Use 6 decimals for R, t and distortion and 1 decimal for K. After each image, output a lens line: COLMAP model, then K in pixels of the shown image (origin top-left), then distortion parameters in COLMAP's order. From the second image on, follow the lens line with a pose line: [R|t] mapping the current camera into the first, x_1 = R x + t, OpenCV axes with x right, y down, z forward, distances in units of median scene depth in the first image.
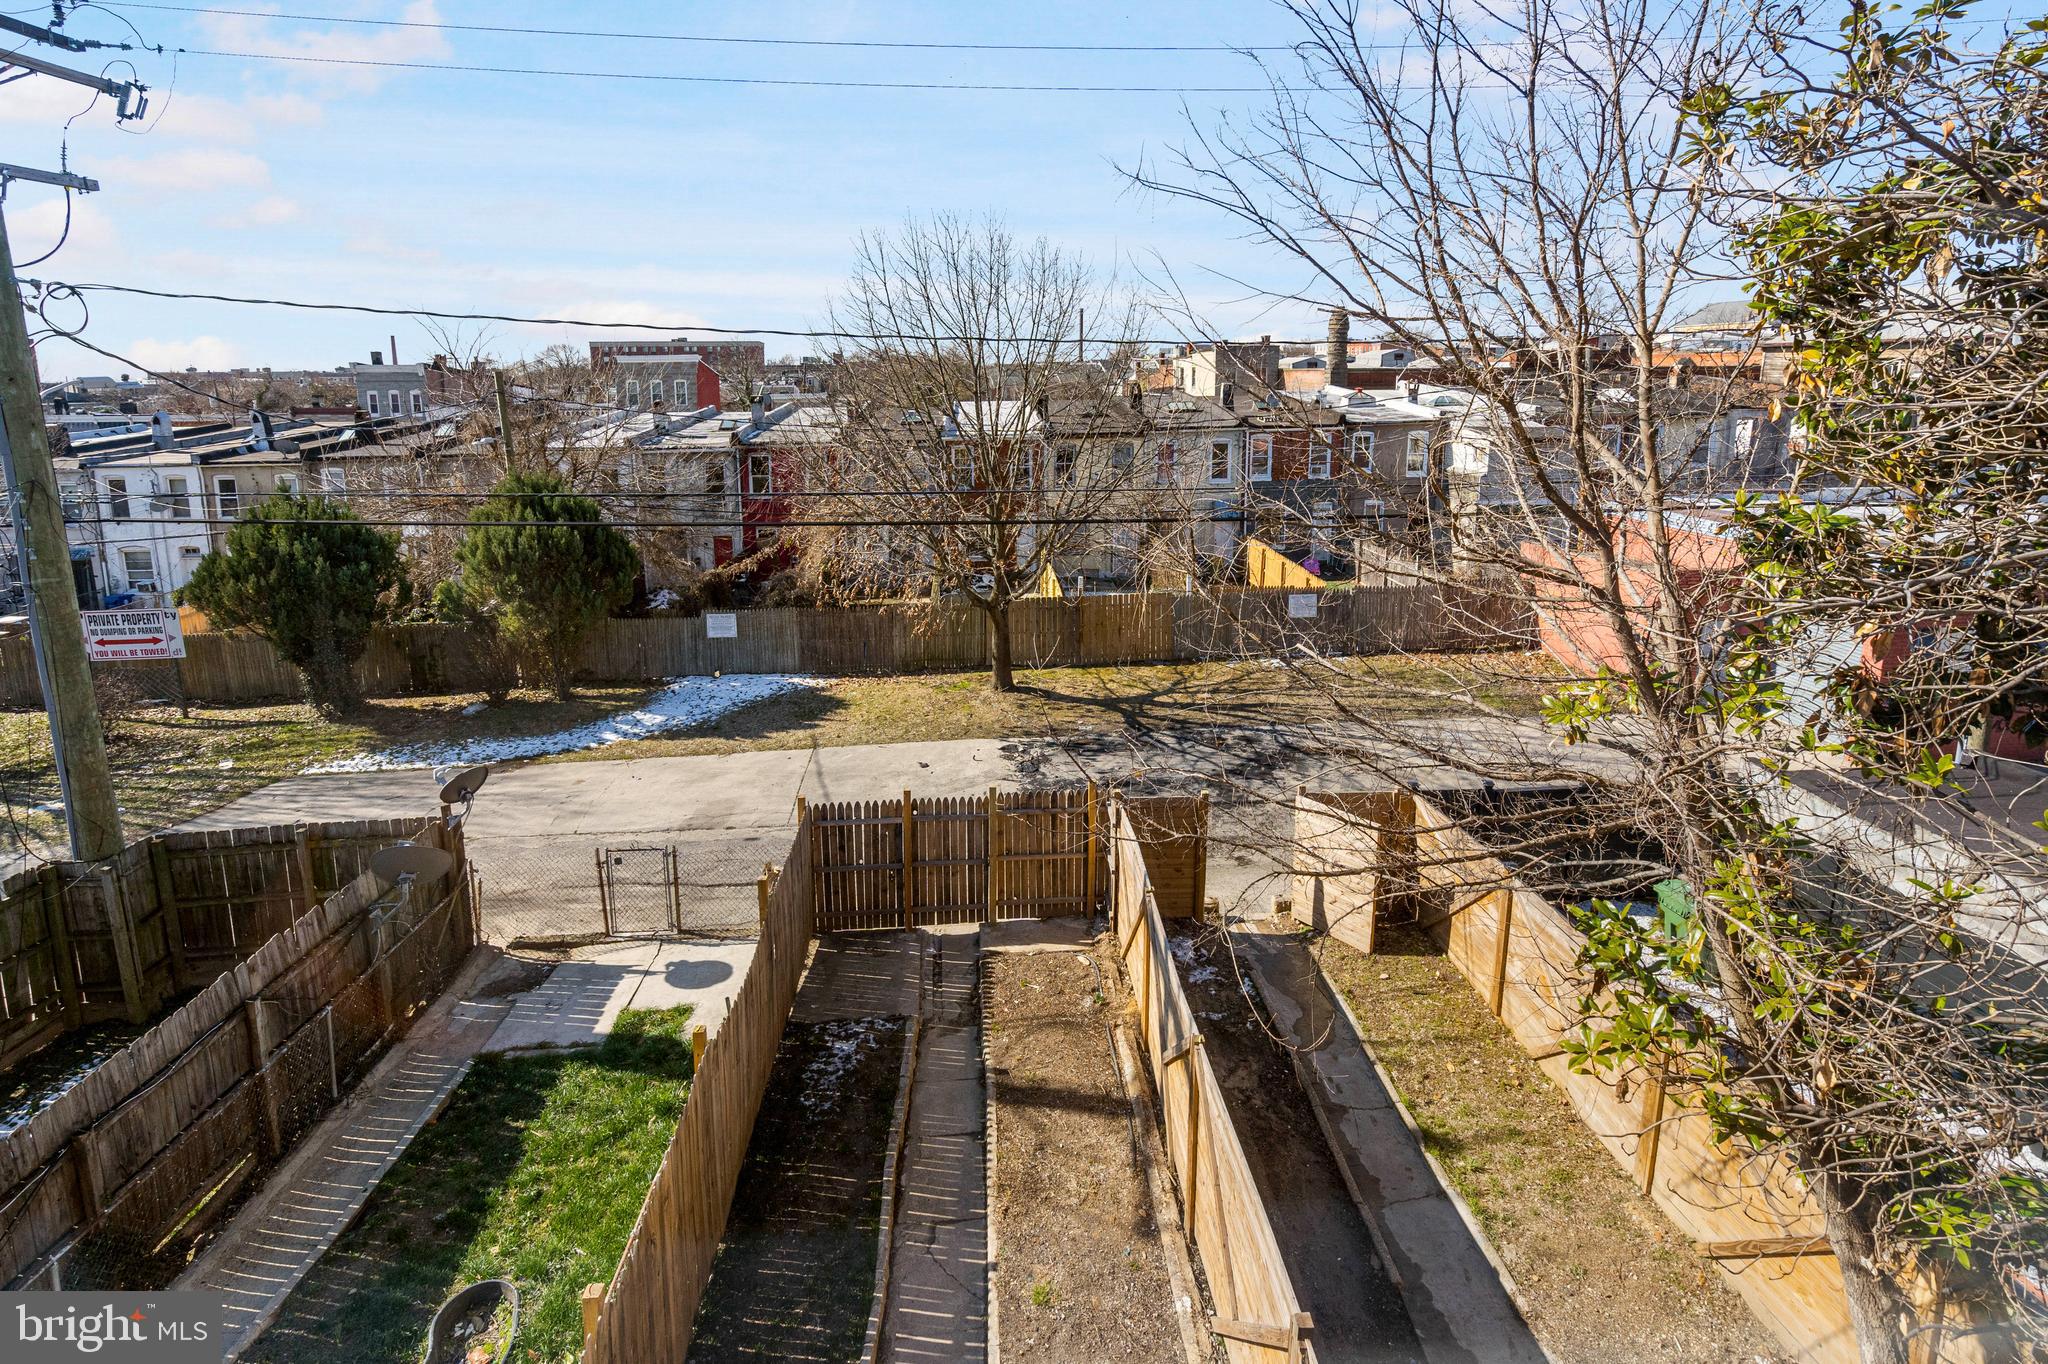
lens RADIAL K [[939.8, 0, 1022.0], [0, 939.8, 664.4], [0, 0, 1]] dist [0.000913, 0.000389]
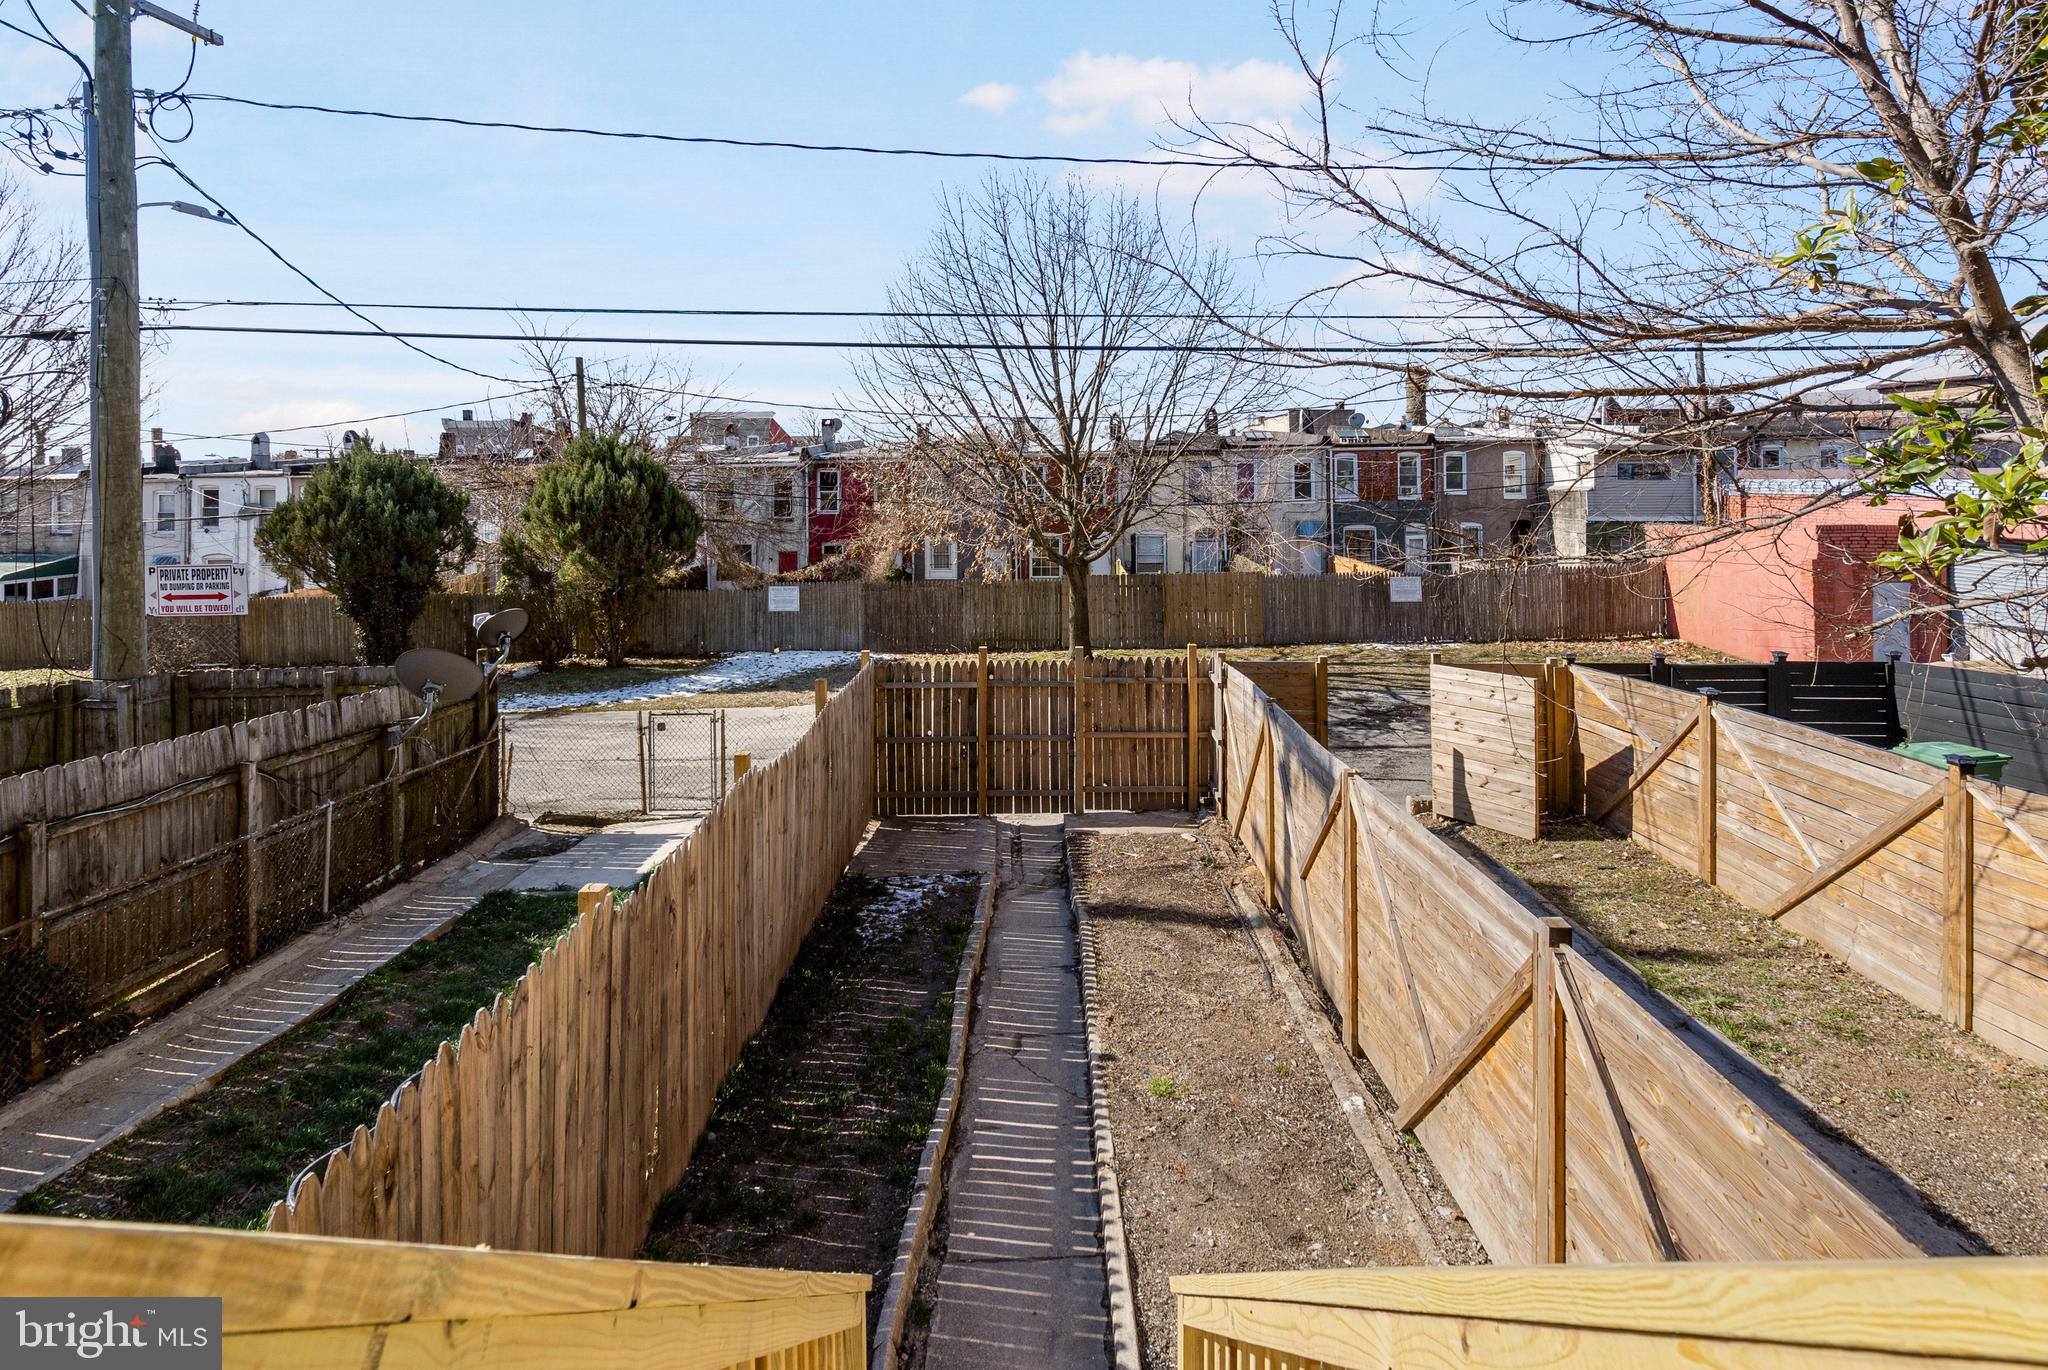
lens RADIAL K [[968.8, 0, 1020.2], [0, 968.8, 647.7], [0, 0, 1]] dist [-0.002271, 0.001596]
pose [[0.997702, -0.006415, -0.067446, -0.025059], [-0.005123, 0.985514, -0.169516, 0.287719], [0.067556, 0.169472, 0.983217, 0.100327]]
